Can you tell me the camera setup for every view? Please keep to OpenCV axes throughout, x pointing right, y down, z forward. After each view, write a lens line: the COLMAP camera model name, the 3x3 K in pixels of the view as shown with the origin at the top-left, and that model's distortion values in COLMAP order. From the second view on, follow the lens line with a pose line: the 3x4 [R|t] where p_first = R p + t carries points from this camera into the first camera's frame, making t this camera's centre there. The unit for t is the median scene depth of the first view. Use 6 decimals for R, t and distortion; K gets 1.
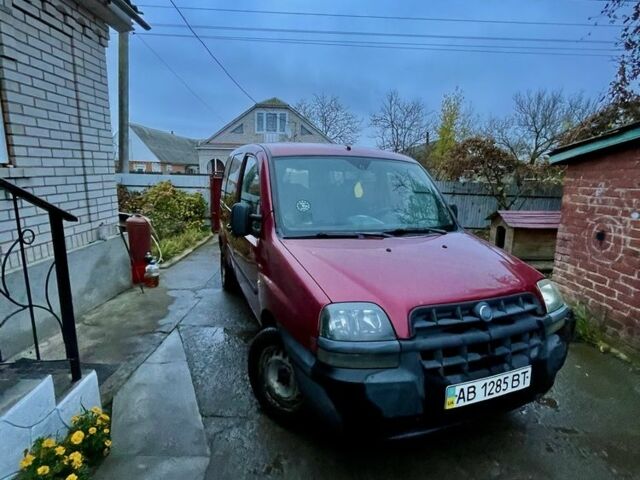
lens RADIAL K [[348.9, 0, 320.0], [0, 348.9, 240.0], [0, 0, 1]] dist [0.003459, -0.001420]
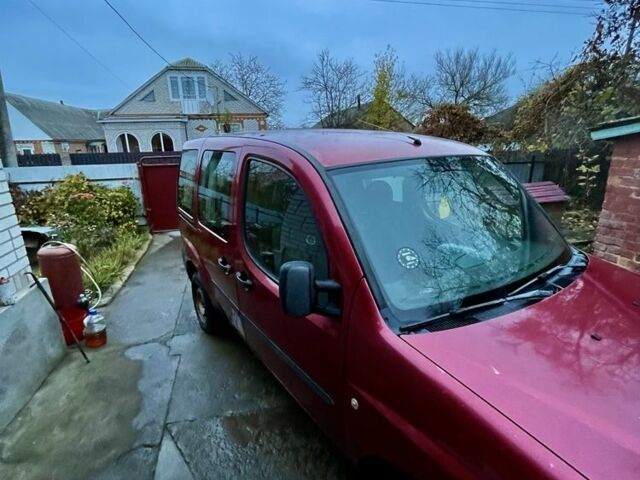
lens RADIAL K [[348.9, 0, 320.0], [0, 348.9, 240.0], [0, 0, 1]] dist [0.003459, -0.001420]
pose [[0.974613, -0.108394, 0.195907, -0.084791], [0.089214, 0.990544, 0.104228, -0.056518], [-0.205353, -0.084105, 0.975068, 0.128557]]
